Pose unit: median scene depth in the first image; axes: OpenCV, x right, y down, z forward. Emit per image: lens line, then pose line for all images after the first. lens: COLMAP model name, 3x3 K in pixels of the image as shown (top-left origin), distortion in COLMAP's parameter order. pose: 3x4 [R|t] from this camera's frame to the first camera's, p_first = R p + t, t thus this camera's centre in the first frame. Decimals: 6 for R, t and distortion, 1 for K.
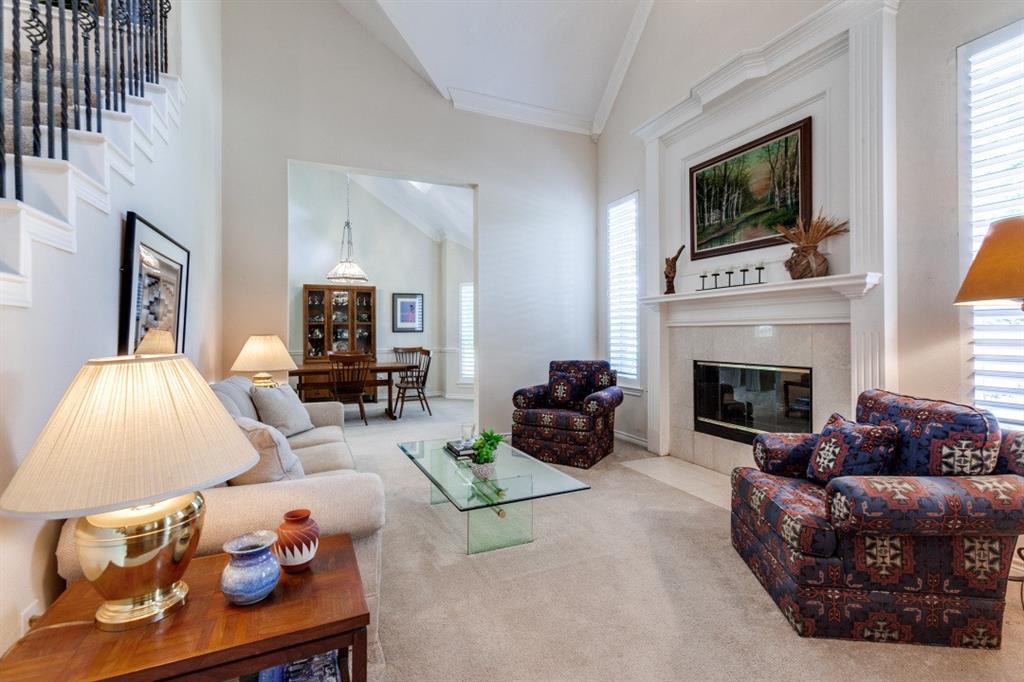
lens RADIAL K [[452.5, 0, 511.1], [0, 452.5, 337.3], [0, 0, 1]] dist [0.003740, 0.000646]
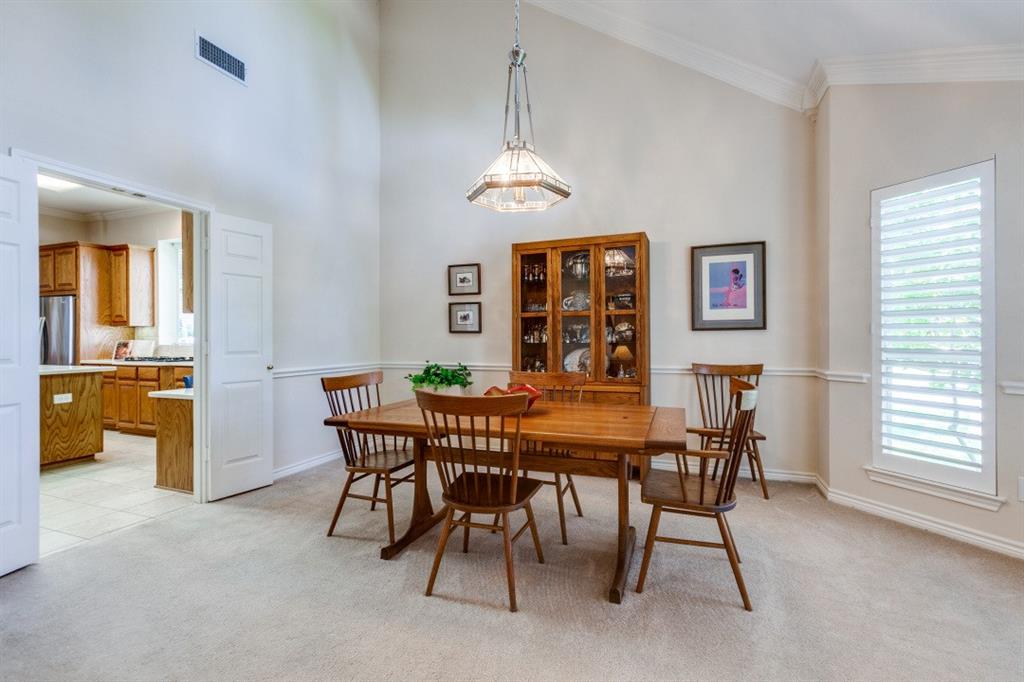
lens RADIAL K [[452.5, 0, 511.9], [0, 452.5, 339.7], [0, 0, 1]] dist [0.003740, 0.000646]
pose [[0.708646, -0.003900, -0.705554, -0.062650], [-0.003460, 0.999953, -0.009003, 0.003558], [0.705556, 0.008822, 0.708599, 0.539726]]
